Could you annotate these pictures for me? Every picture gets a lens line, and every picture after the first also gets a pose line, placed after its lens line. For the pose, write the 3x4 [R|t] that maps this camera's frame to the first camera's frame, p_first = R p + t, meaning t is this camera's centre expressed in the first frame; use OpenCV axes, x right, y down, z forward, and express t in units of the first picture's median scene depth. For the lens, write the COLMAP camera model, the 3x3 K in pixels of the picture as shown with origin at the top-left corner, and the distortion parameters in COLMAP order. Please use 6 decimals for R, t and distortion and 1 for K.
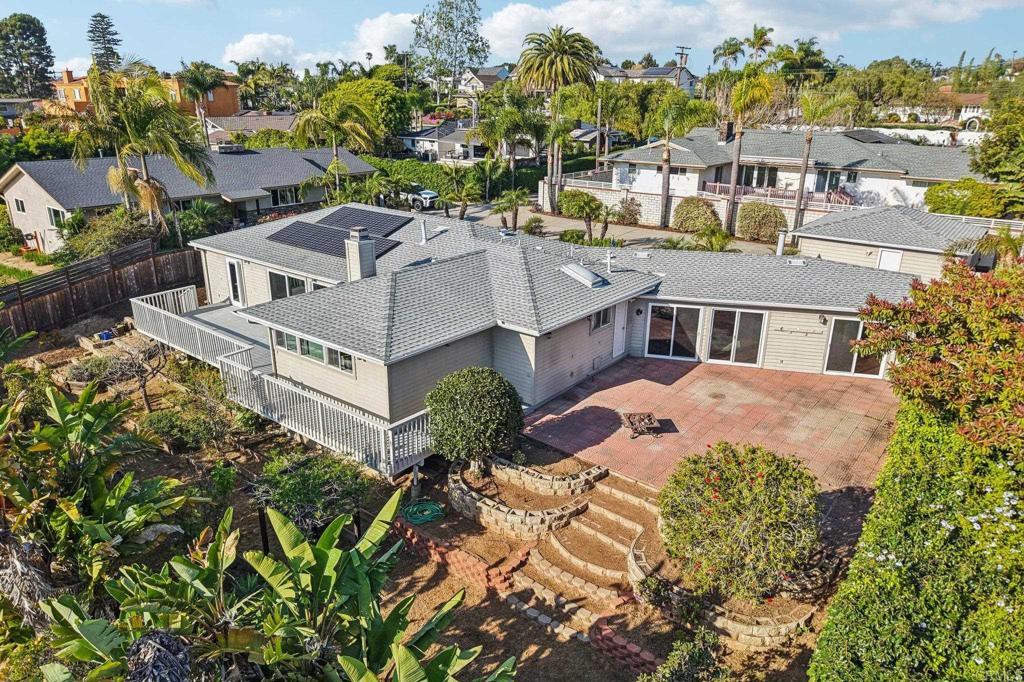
lens RADIAL K [[690.9, 0, 512.1], [0, 690.9, 334.0], [0, 0, 1]] dist [0.017027, -0.010611]
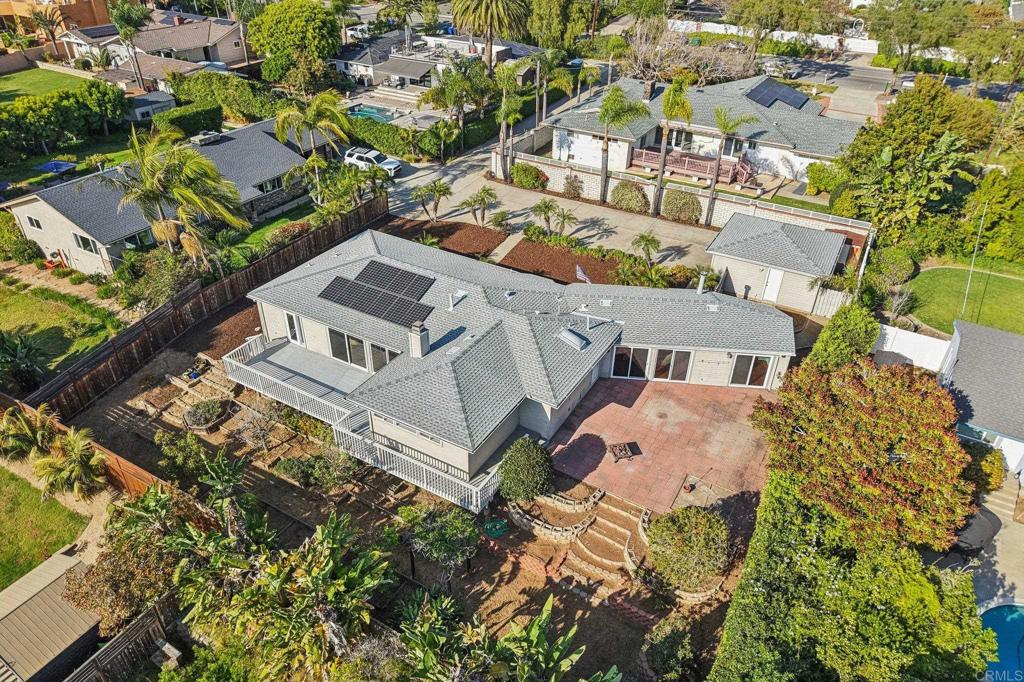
lens RADIAL K [[690.9, 0, 512.5], [0, 690.9, 335.3], [0, 0, 1]] dist [0.017027, -0.010611]
pose [[0.989433, -0.073299, 0.125098, -0.194225], [0.041314, 0.969561, 0.241338, -0.430259], [-0.138980, -0.233620, 0.962344, -0.354608]]
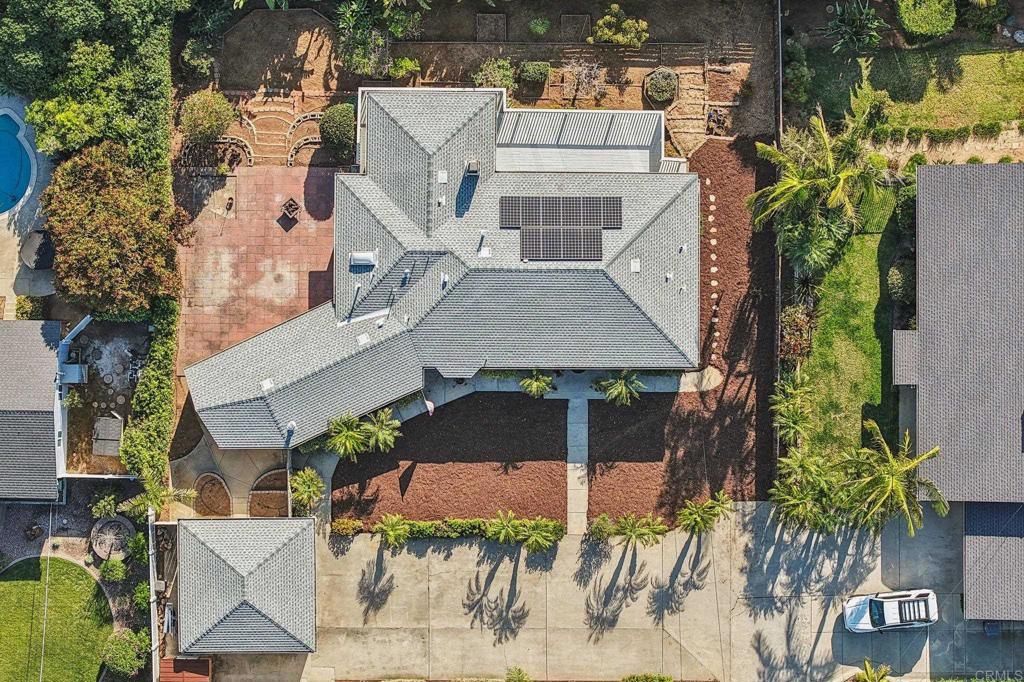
lens RADIAL K [[2064.1, 0, 528.5], [0, 2064.1, 338.5], [0, 0, 1]] dist [-0.214036, 0.000000]
pose [[-0.783935, 0.620636, -0.016040, -0.002890], [-0.215883, -0.248280, 0.944326, -4.391799], [0.582100, 0.743753, 0.328620, -0.156604]]
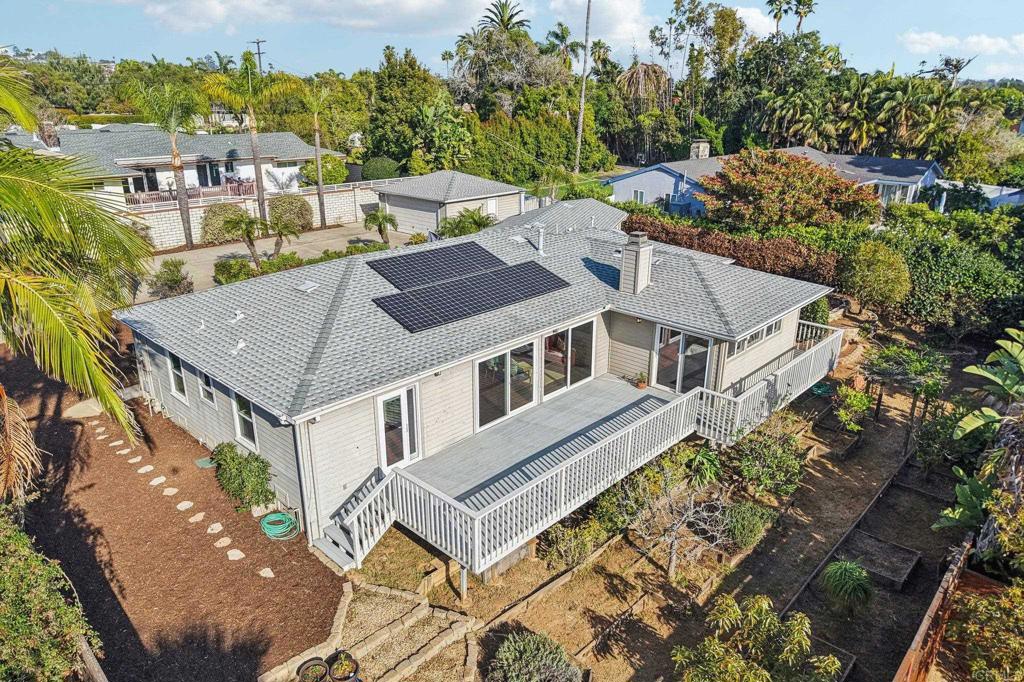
lens RADIAL K [[690.9, 0, 517.4], [0, 690.9, 338.3], [0, 0, 1]] dist [0.017027, -0.010611]
pose [[0.079280, -0.343619, 0.935757, -1.079360], [0.331004, 0.894525, 0.300434, -0.334524], [-0.940293, 0.285921, 0.184657, 0.958709]]
